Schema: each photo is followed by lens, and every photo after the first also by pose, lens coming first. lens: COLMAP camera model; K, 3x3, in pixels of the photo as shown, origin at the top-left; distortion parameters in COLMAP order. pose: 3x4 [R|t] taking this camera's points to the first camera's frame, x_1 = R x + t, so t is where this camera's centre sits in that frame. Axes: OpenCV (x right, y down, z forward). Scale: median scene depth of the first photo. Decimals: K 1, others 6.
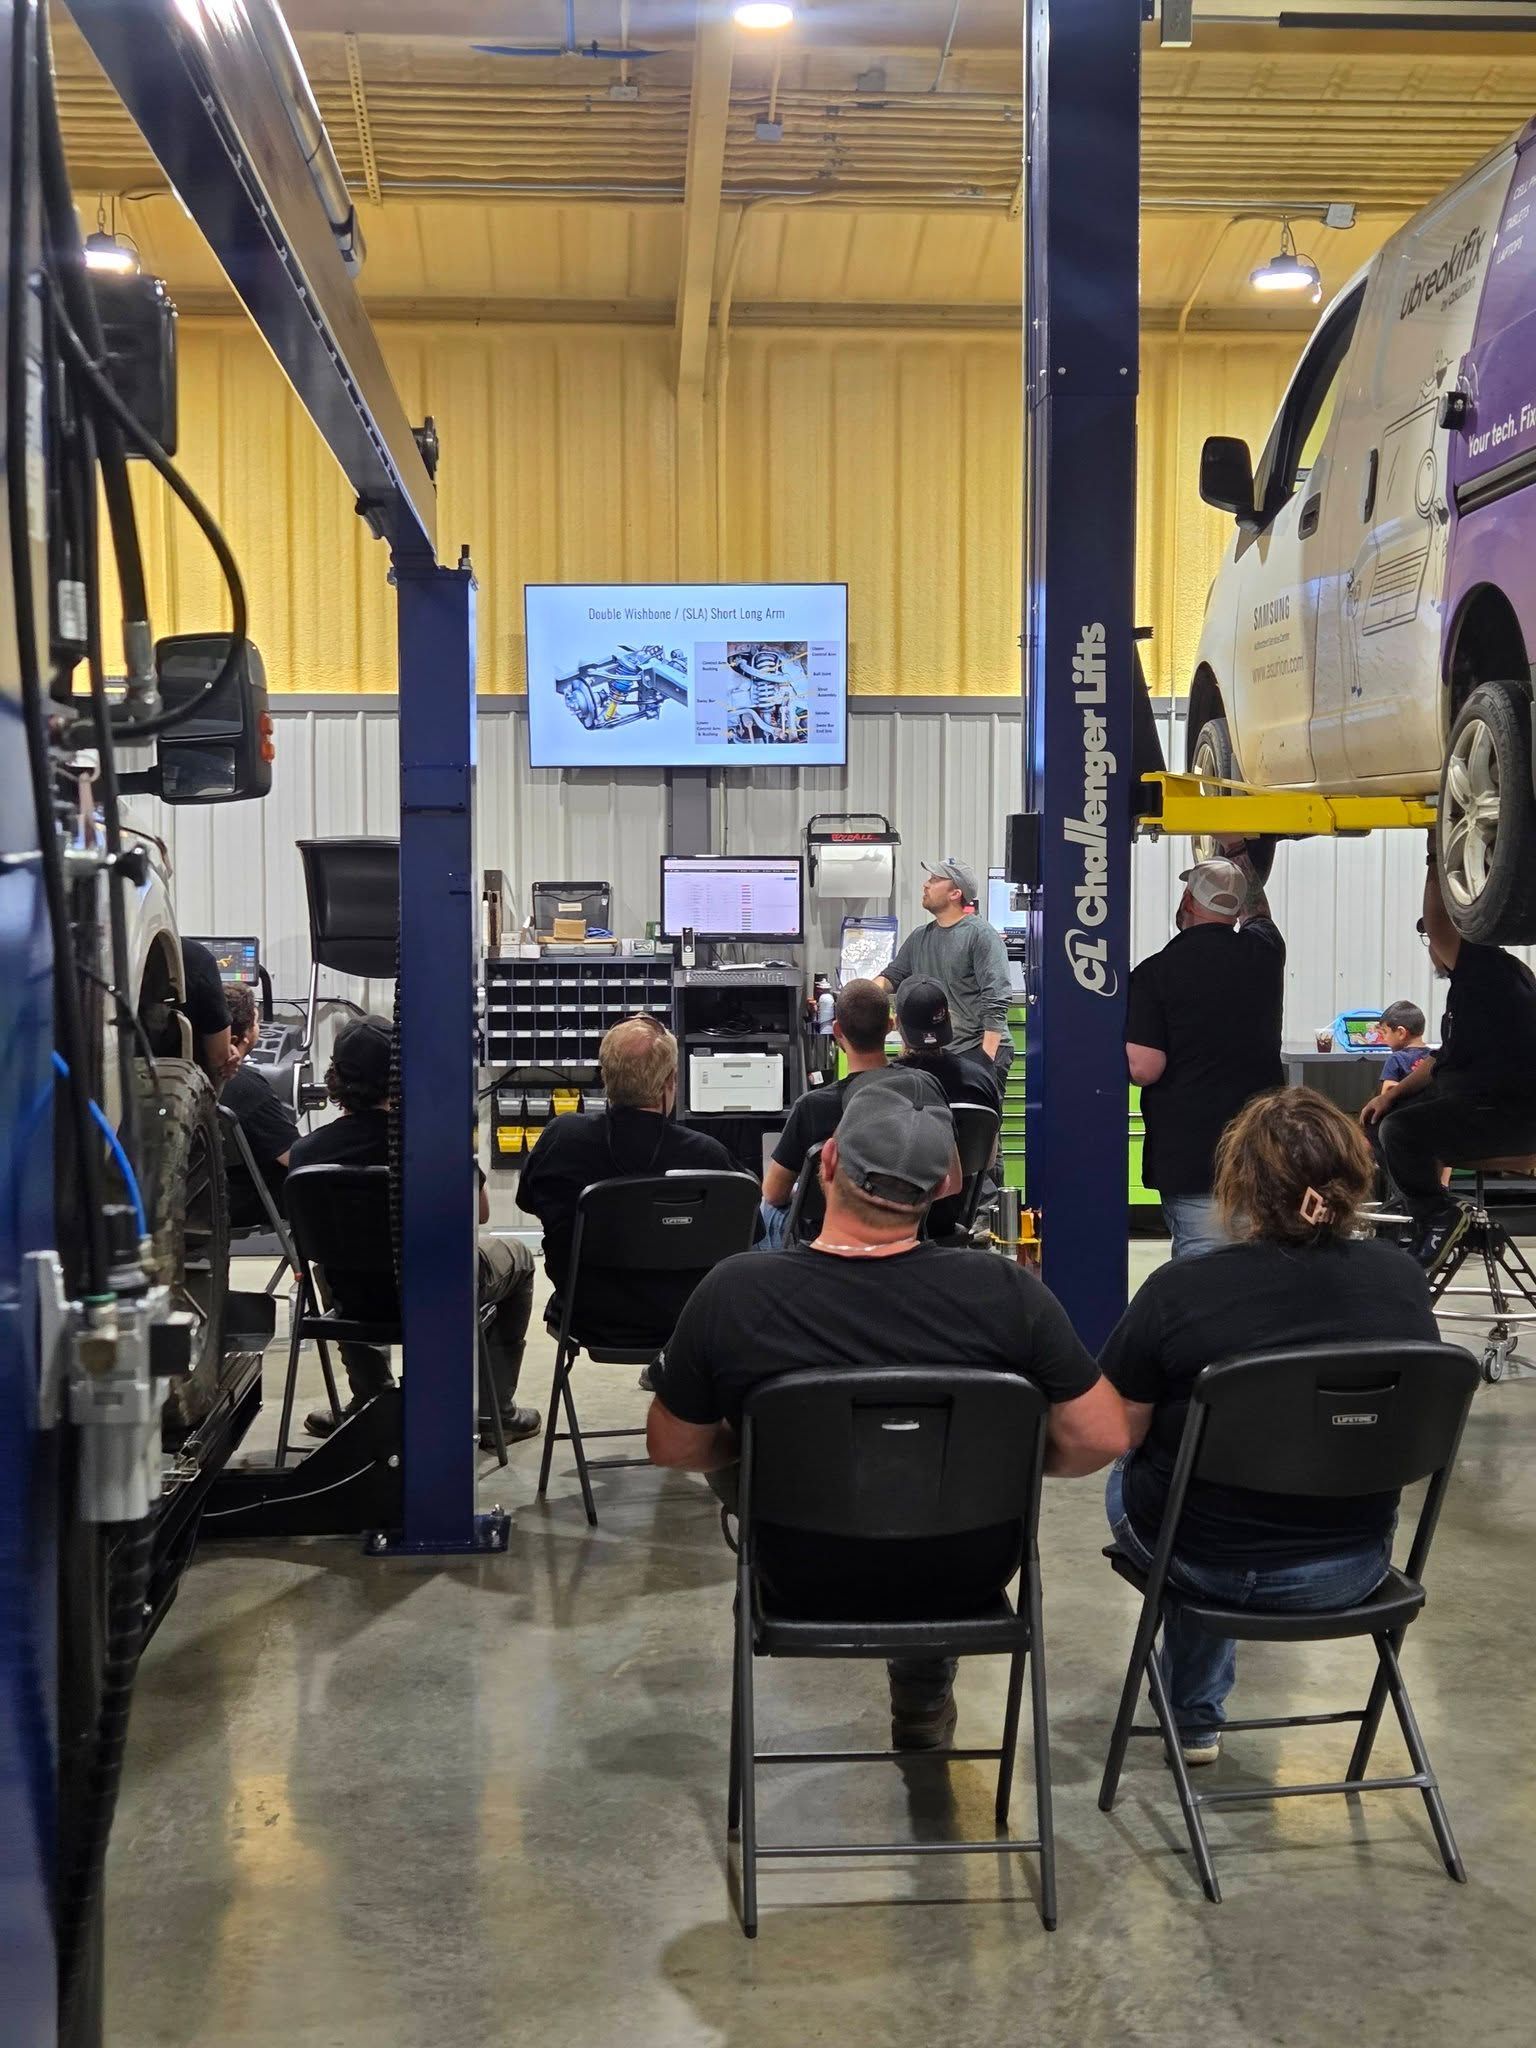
lens RADIAL K [[2790.3, 0, 768.0], [0, 2790.3, 1024.0], [0, 0, 1]] dist [0.110341, -0.068532]
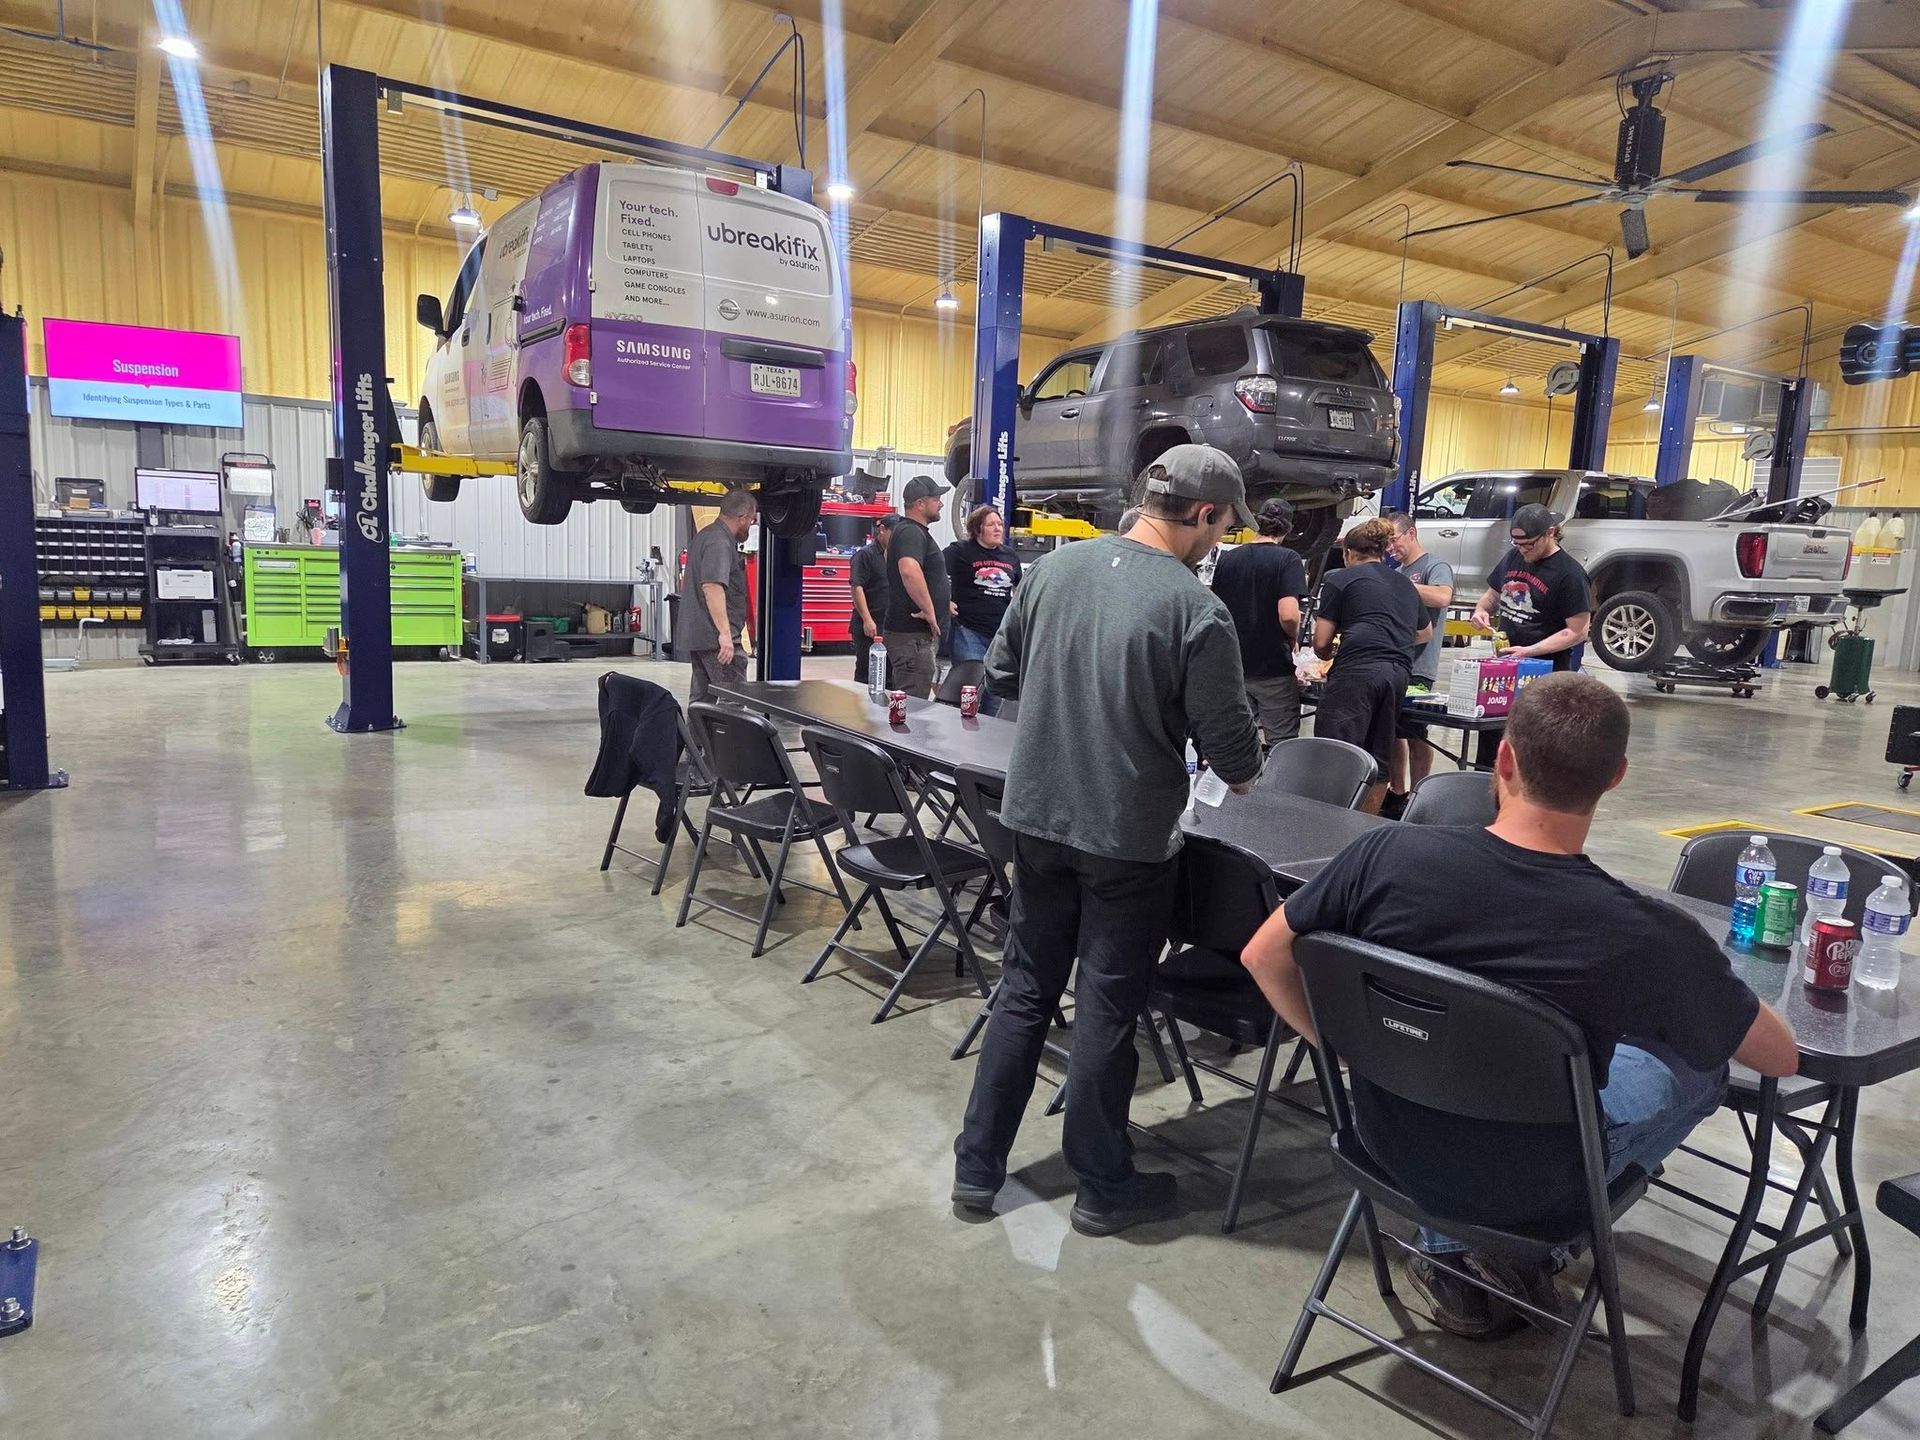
lens RADIAL K [[1304.9, 0, 960.0], [0, 1304.9, 720.0], [0, 0, 1]] dist [0.101165, -0.086228]
pose [[0.871794, -0.030247, 0.488937, 0.001112], [-0.020974, 0.994872, 0.098943, 0.011566], [-0.489423, -0.096513, 0.866689, -0.122740]]
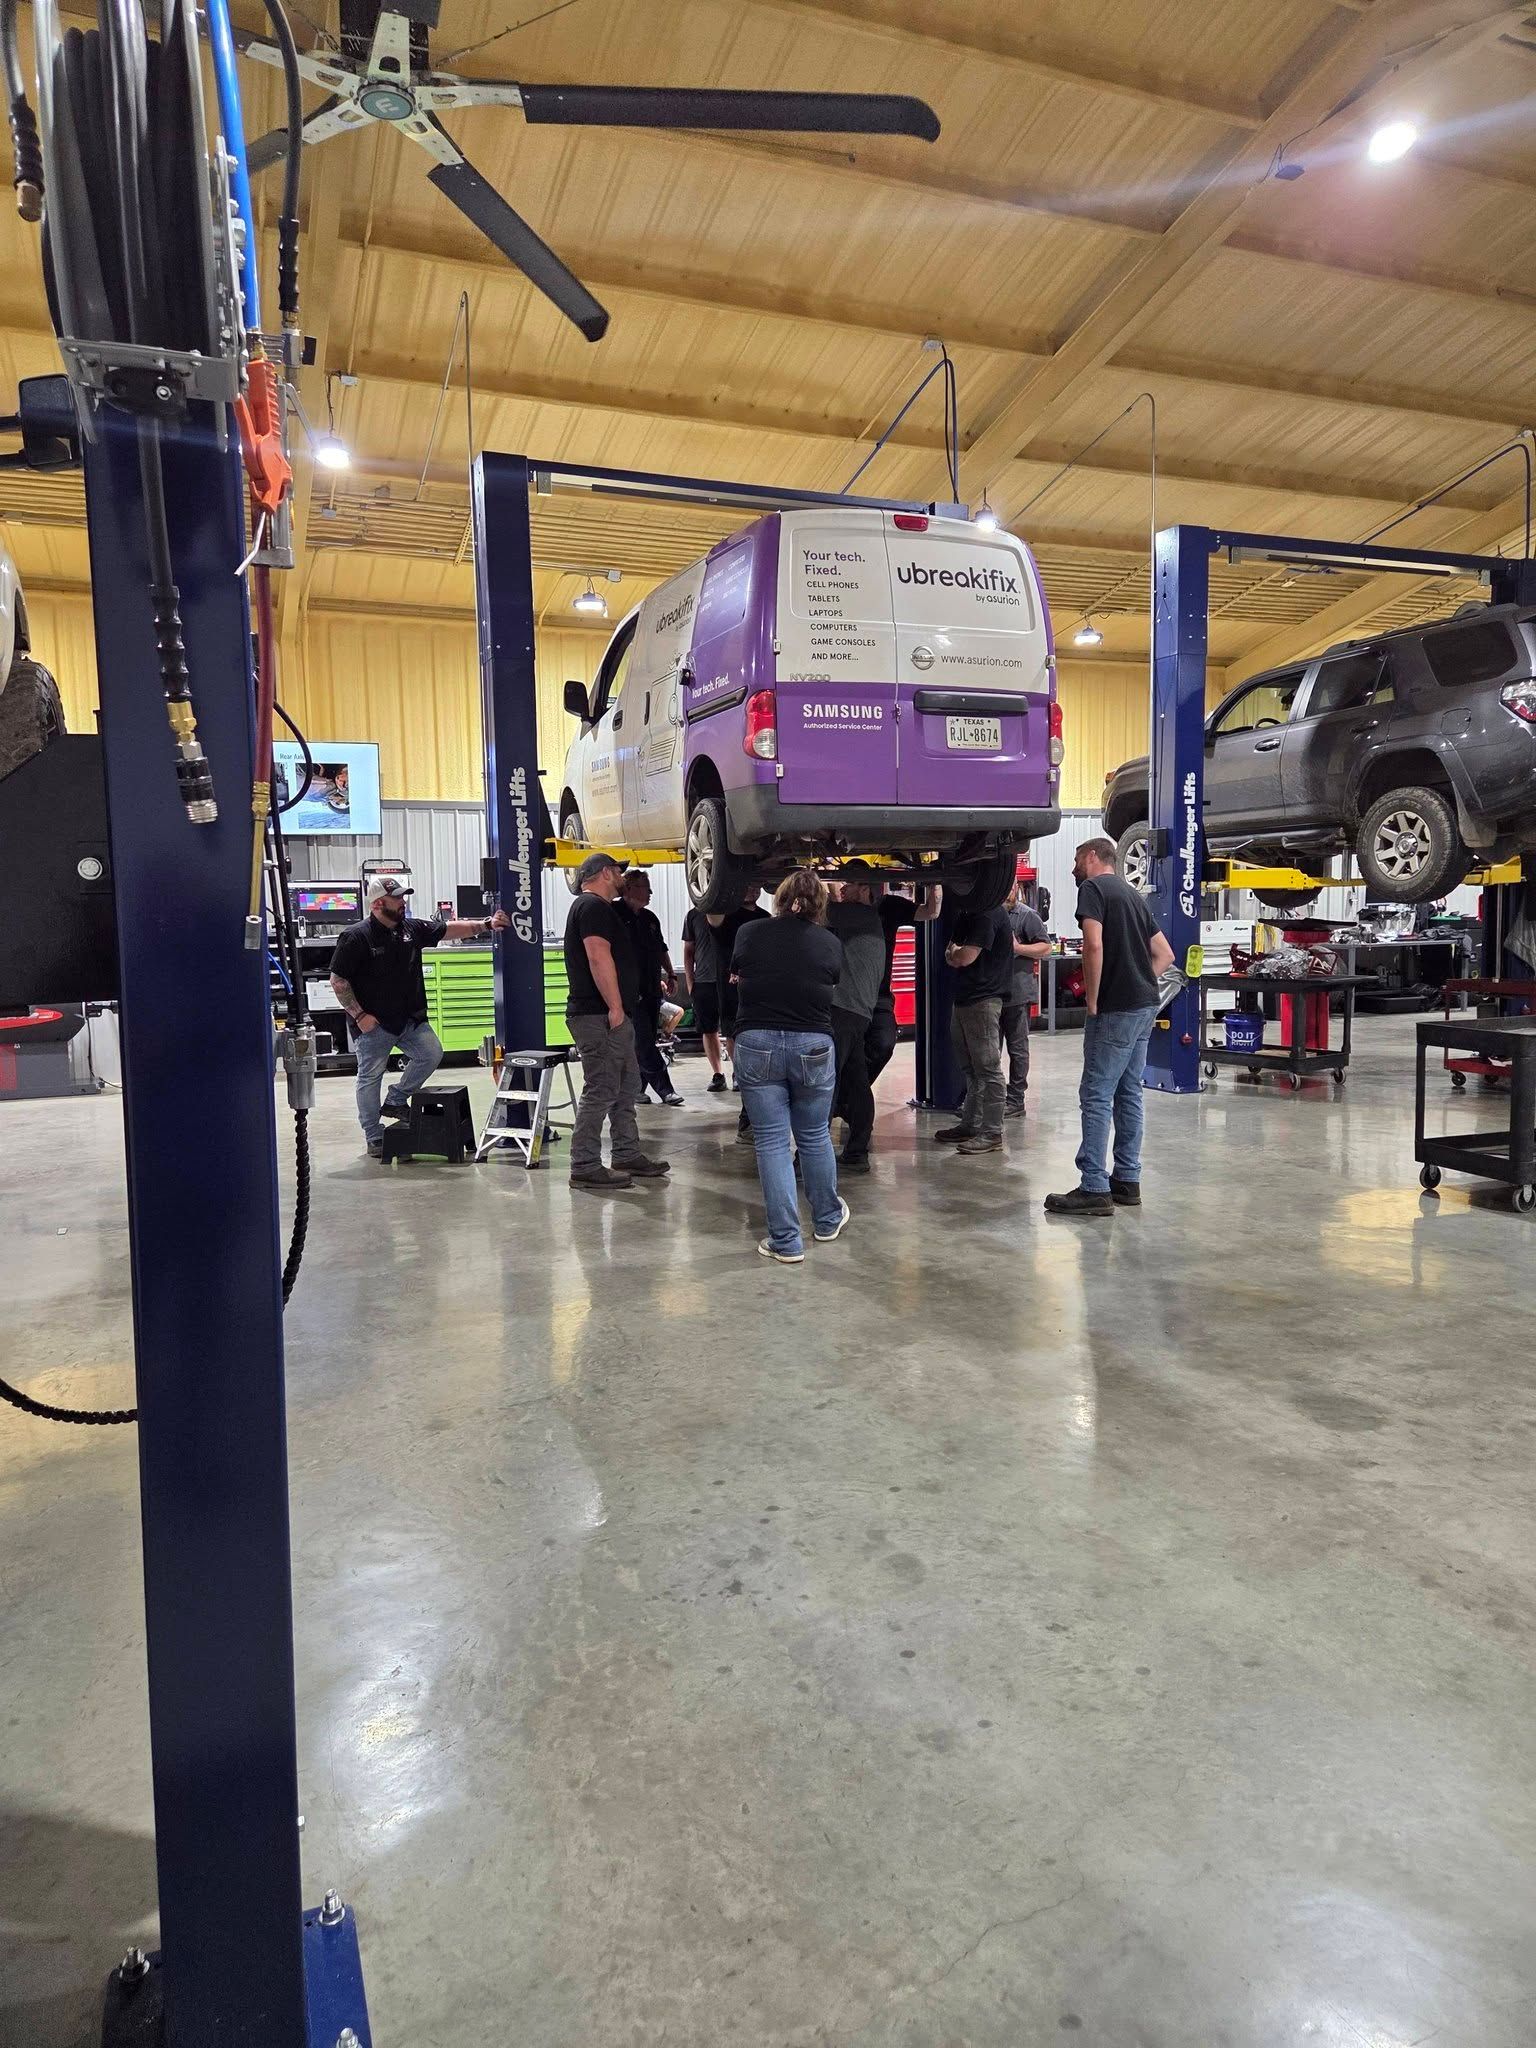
lens RADIAL K [[1391.9, 0, 771.7], [0, 1391.9, 1010.6], [0, 0, 1]] dist [0.101165, -0.086228]
pose [[0.949534, -0.039703, 0.311141, -0.026731], [0.029935, 0.998899, 0.036106, 0.005646], [-0.312233, -0.024970, 0.949677, -0.048667]]
